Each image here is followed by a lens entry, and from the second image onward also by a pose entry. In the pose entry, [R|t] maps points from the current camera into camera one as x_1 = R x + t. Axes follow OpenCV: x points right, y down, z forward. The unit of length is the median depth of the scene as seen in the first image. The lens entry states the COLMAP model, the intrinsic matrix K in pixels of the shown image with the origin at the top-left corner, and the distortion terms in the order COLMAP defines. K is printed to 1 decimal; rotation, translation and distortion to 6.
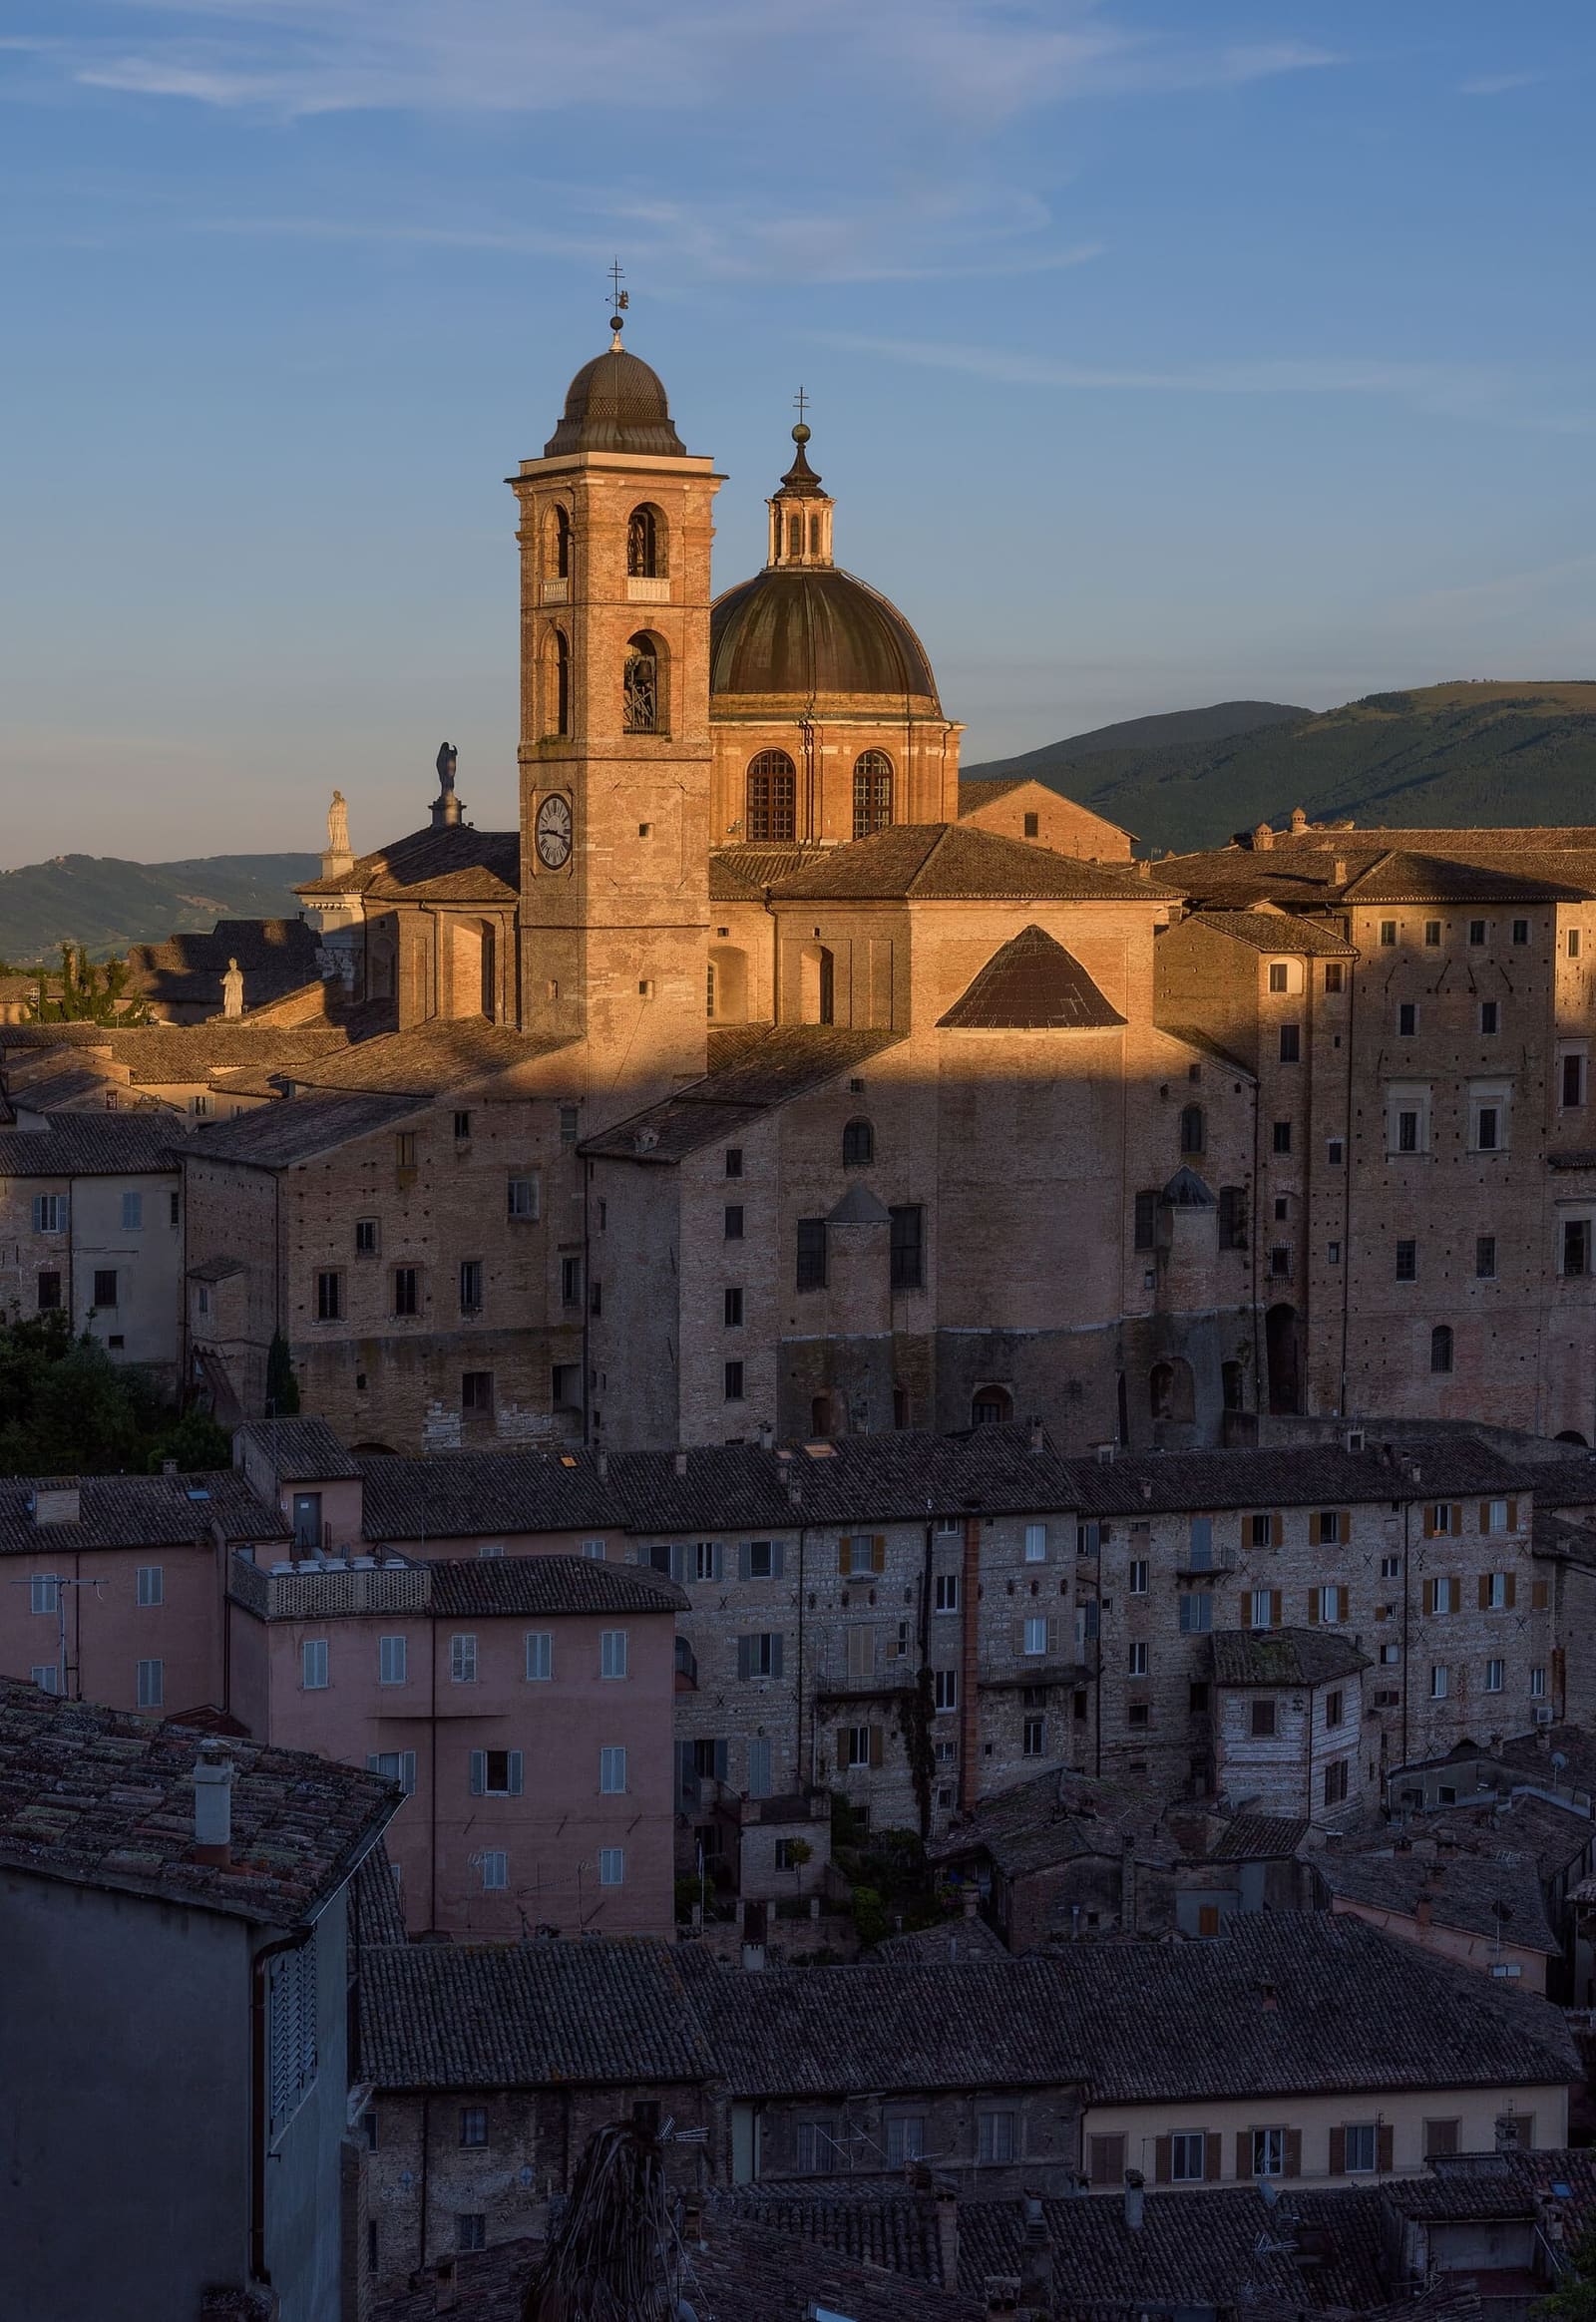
lens RADIAL K [[4574.6, 0, 793.4], [0, 4574.6, 1149.5], [0, 0, 1]] dist [-0.014677, 0.000000]
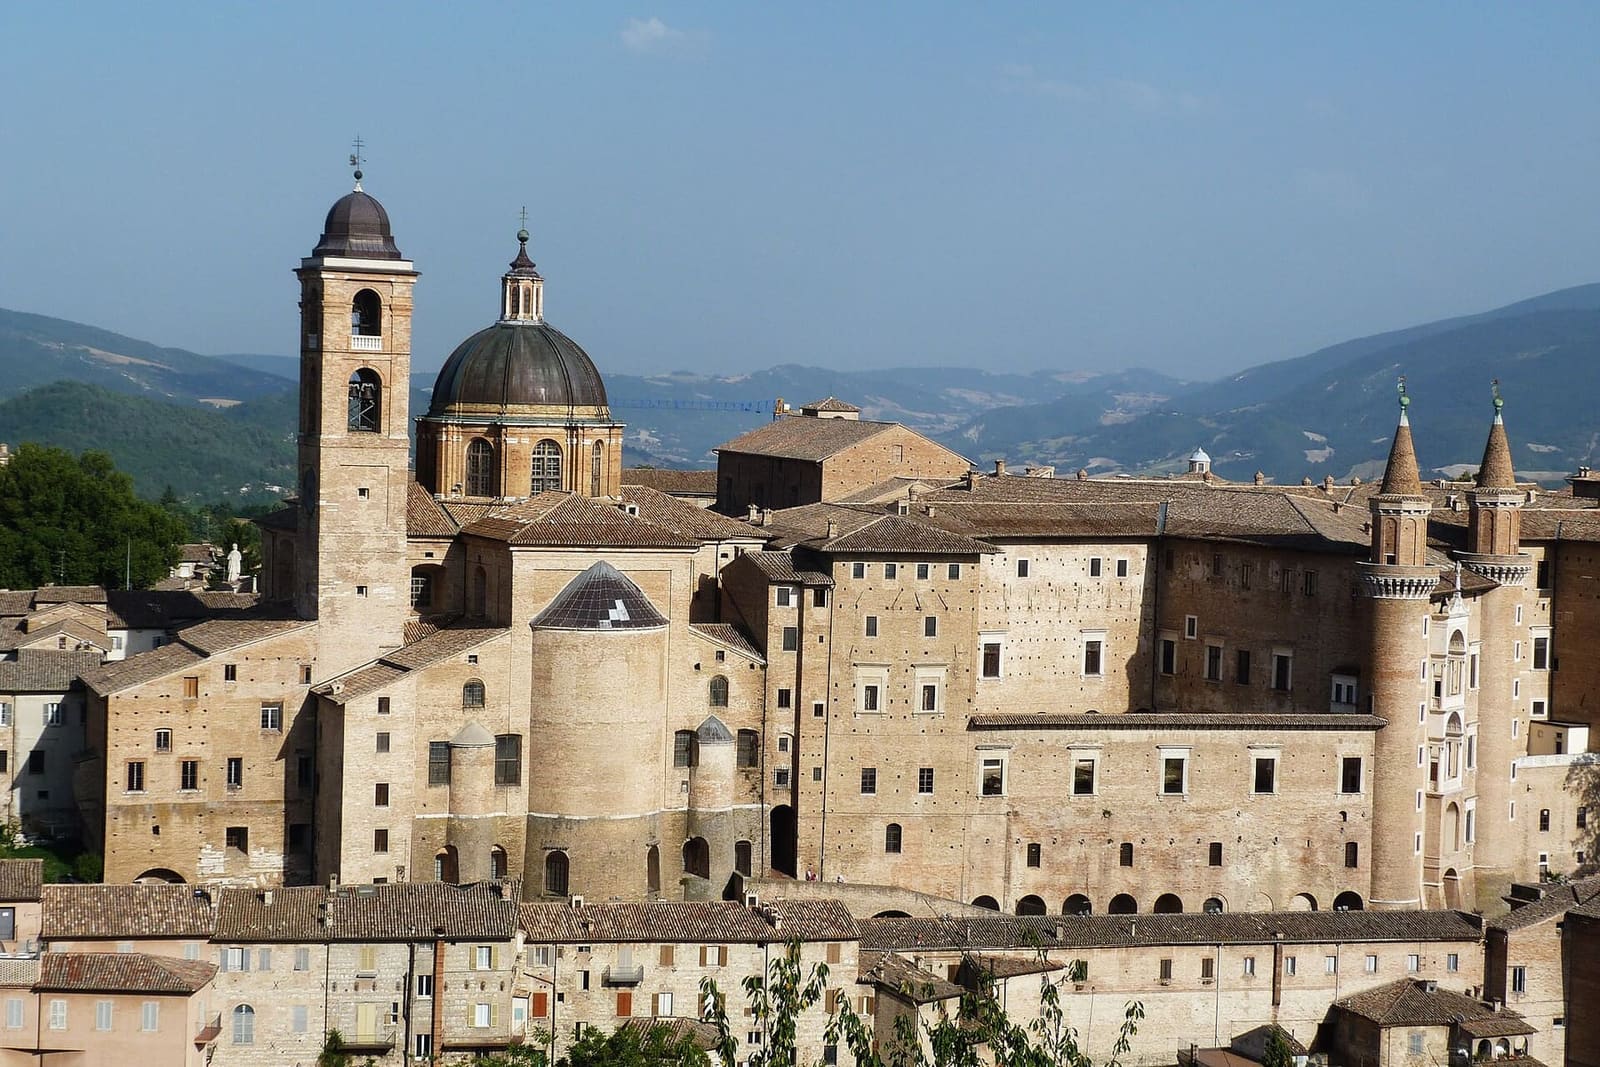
lens RADIAL K [[3374.6, 0, 811.8], [0, 3374.6, 543.5], [0, 0, 1]] dist [0.153862, 0.000000]
pose [[0.986251, 0.040042, -0.160330, 0.315024], [-0.041833, 0.999094, -0.007810, -0.049485], [0.159872, 0.014410, 0.987033, -0.145047]]
